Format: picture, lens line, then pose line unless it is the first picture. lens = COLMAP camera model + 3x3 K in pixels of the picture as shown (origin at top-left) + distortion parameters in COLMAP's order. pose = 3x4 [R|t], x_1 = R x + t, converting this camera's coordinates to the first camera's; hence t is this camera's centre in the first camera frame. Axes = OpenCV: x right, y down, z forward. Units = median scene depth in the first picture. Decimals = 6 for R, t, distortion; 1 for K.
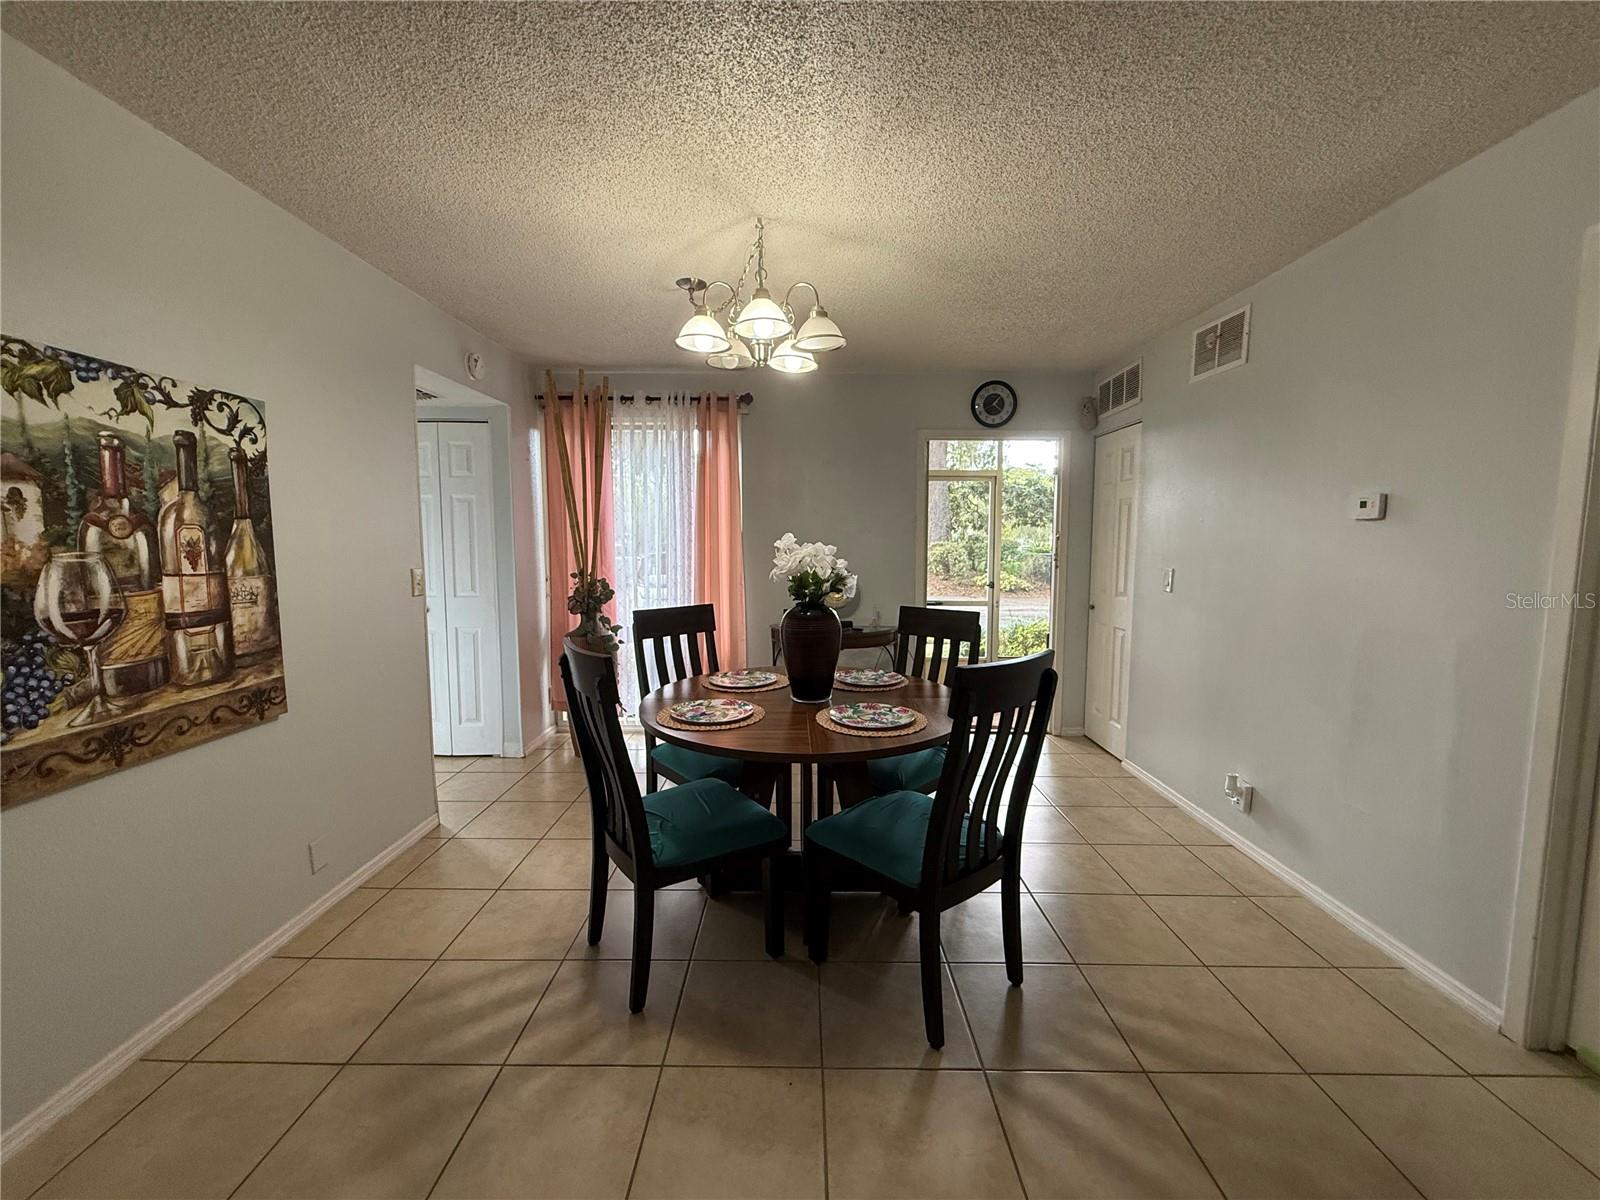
lens RADIAL K [[642.9, 0, 803.4], [0, 642.9, 596.0], [0, 0, 1]] dist [0.002369, 0.000200]
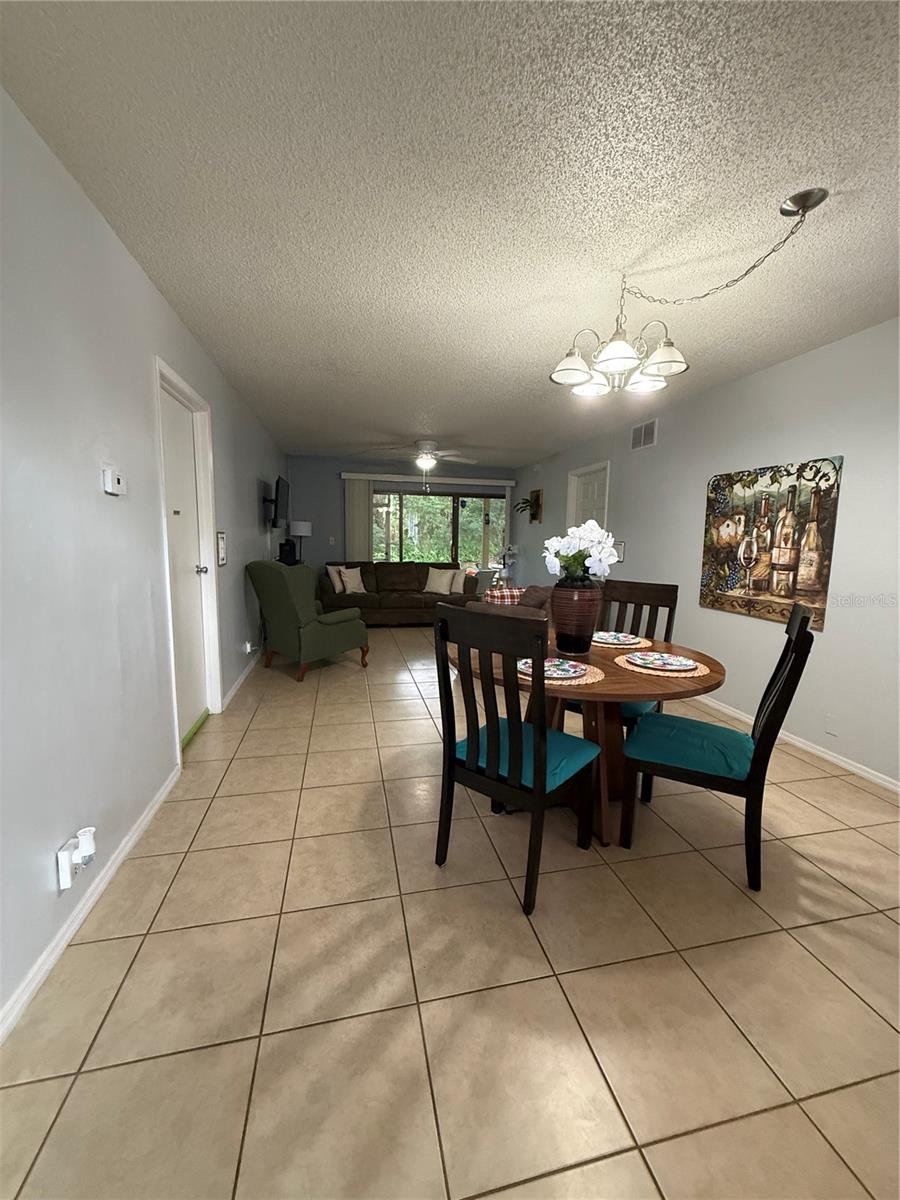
lens RADIAL K [[482.1, 0, 456.1], [0, 482.1, 596.2], [0, 0, 1]] dist [0.002369, 0.000200]
pose [[-0.974076, 0.010714, -0.225966, 0.596726], [-0.037146, 0.977745, 0.206484, -0.180661], [0.223150, 0.209525, -0.952000, 2.462657]]
